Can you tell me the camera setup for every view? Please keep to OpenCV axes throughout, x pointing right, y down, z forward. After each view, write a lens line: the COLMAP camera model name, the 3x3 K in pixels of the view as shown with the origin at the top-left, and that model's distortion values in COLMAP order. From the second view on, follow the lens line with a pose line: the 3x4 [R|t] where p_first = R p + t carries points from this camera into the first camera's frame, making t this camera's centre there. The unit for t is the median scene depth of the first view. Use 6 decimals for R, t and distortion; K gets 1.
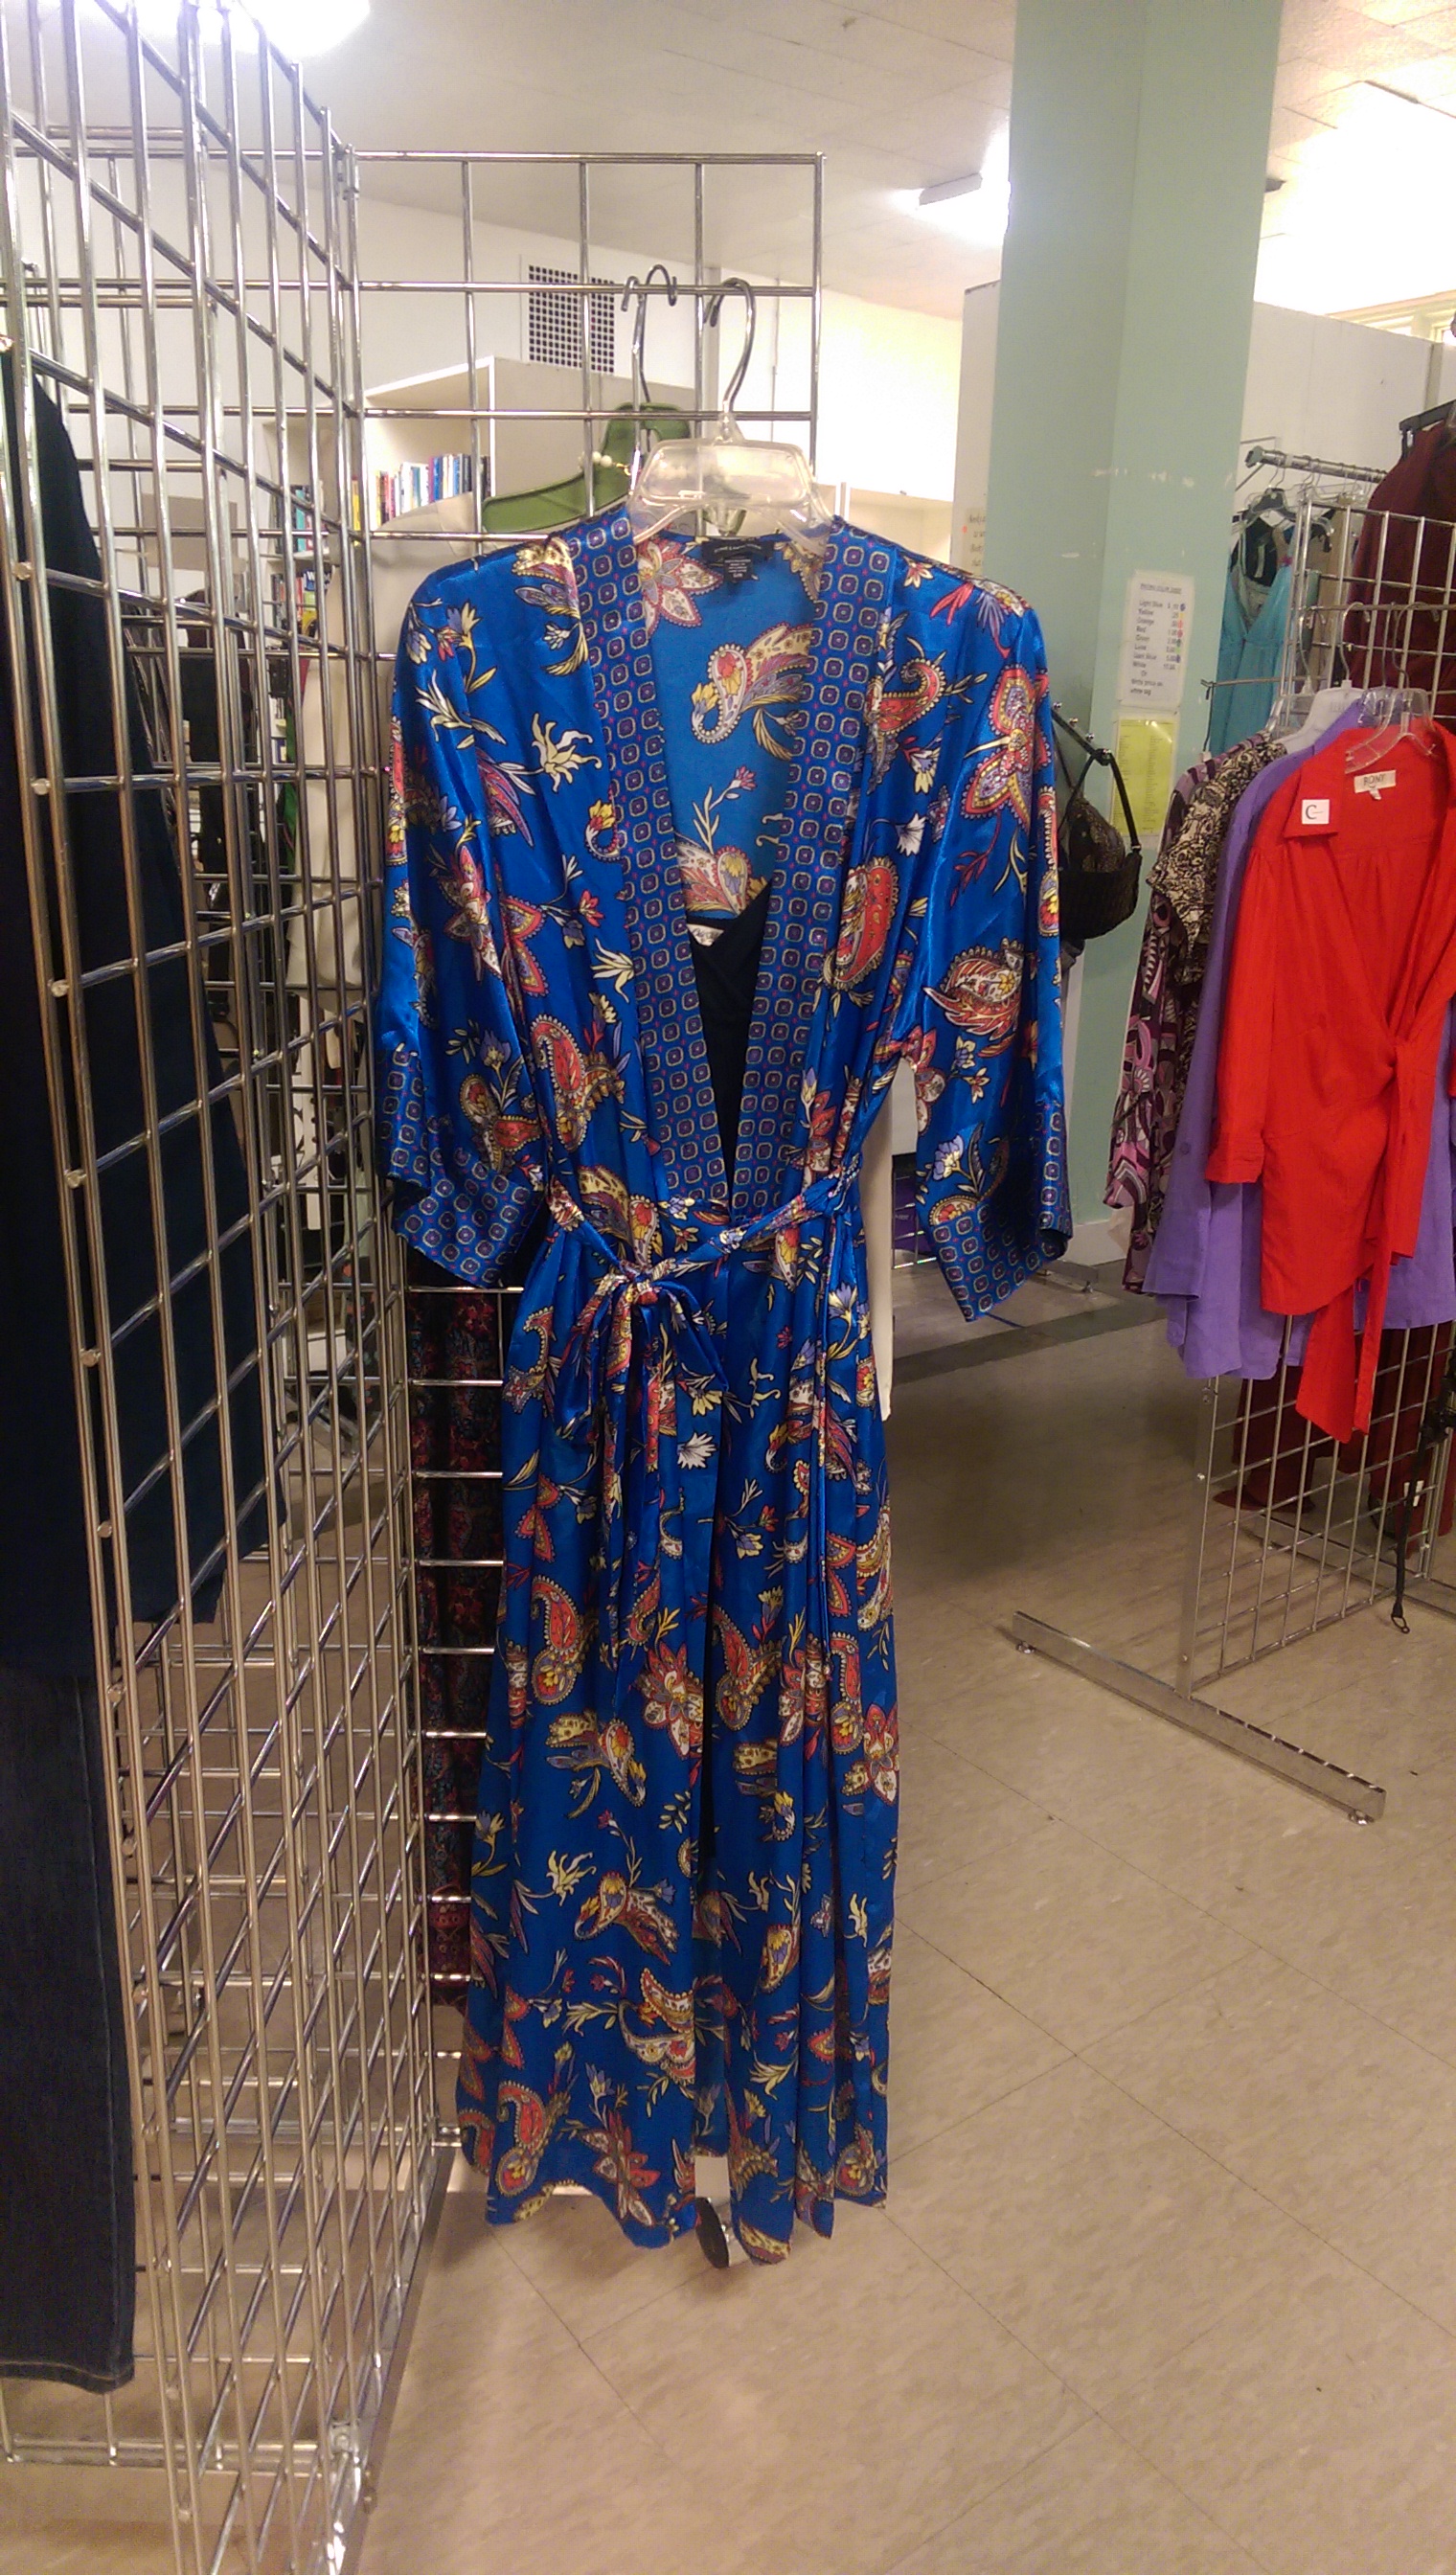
lens RADIAL K [[1844.8, 0, 726.5], [0, 1844.8, 1291.5], [0, 0, 1]] dist [0.005336, 0.001410]
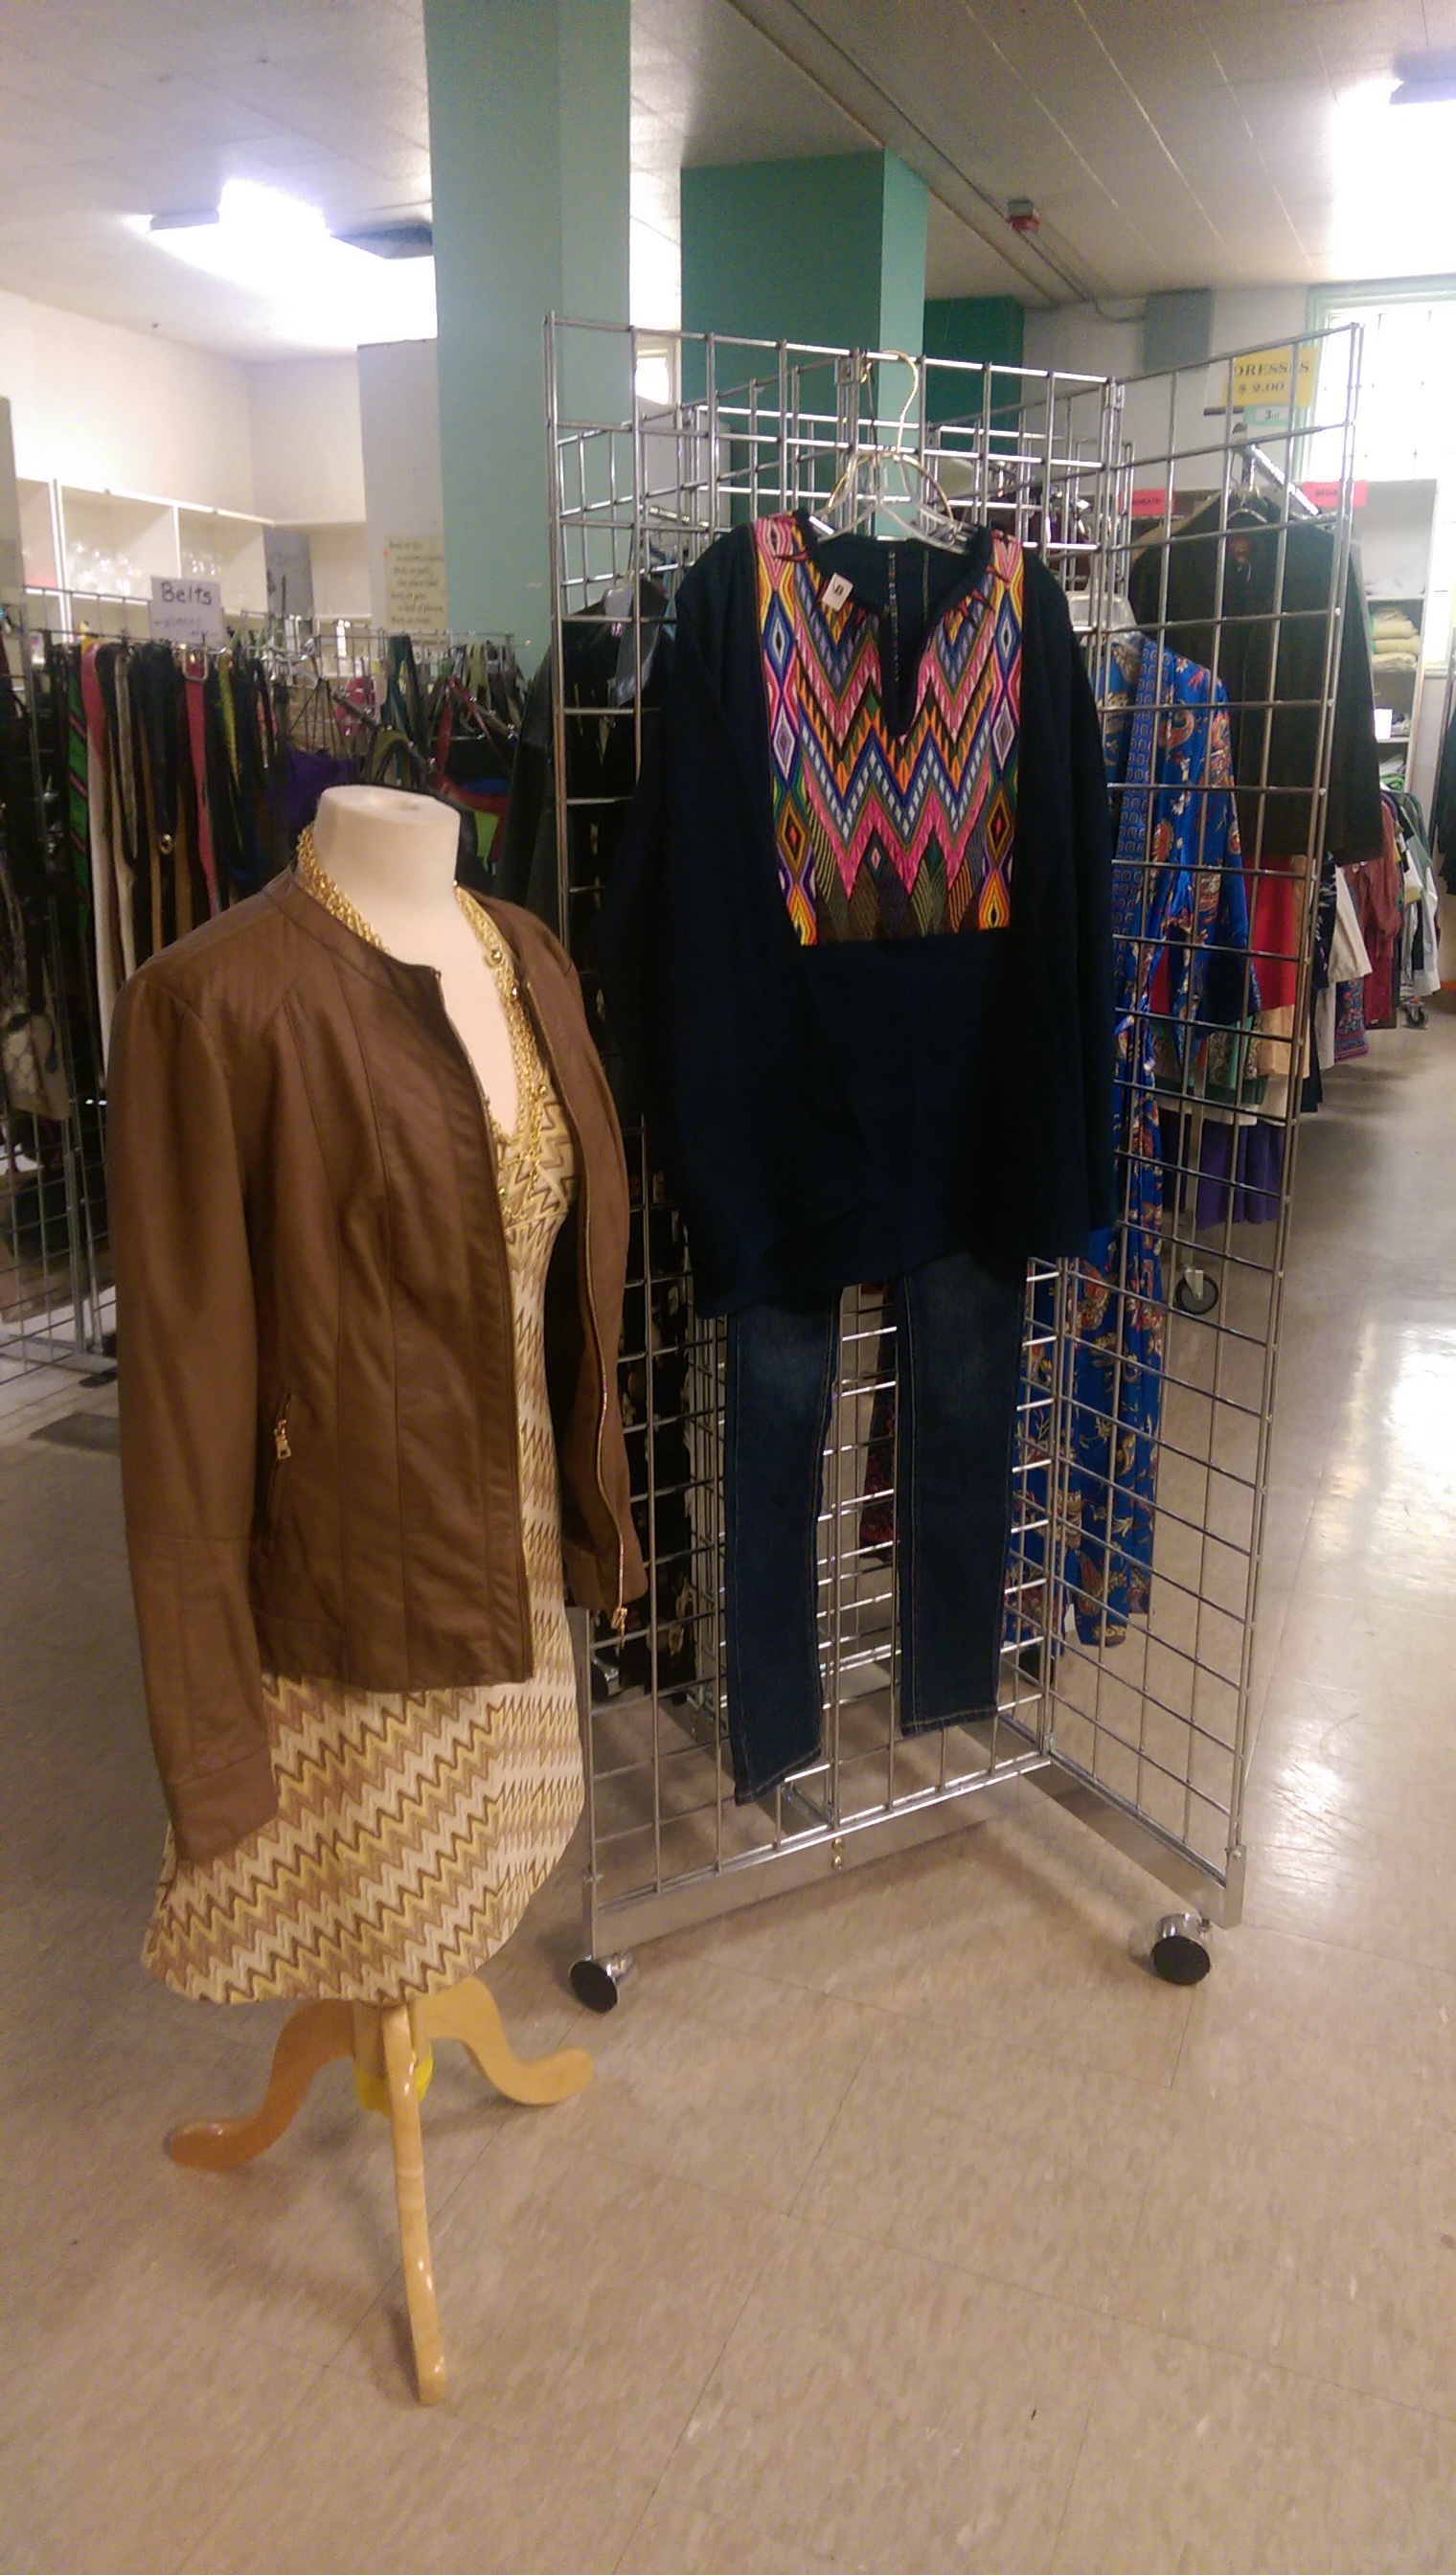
lens RADIAL K [[1844.8, 0, 728.9], [0, 1844.8, 1282.0], [0, 0, 1]] dist [0.005336, 0.001410]
pose [[0.860962, -0.160454, 0.482699, -1.171615], [0.158021, 0.986363, 0.046025, 0.063683], [-0.483502, 0.036650, 0.874576, -0.357664]]
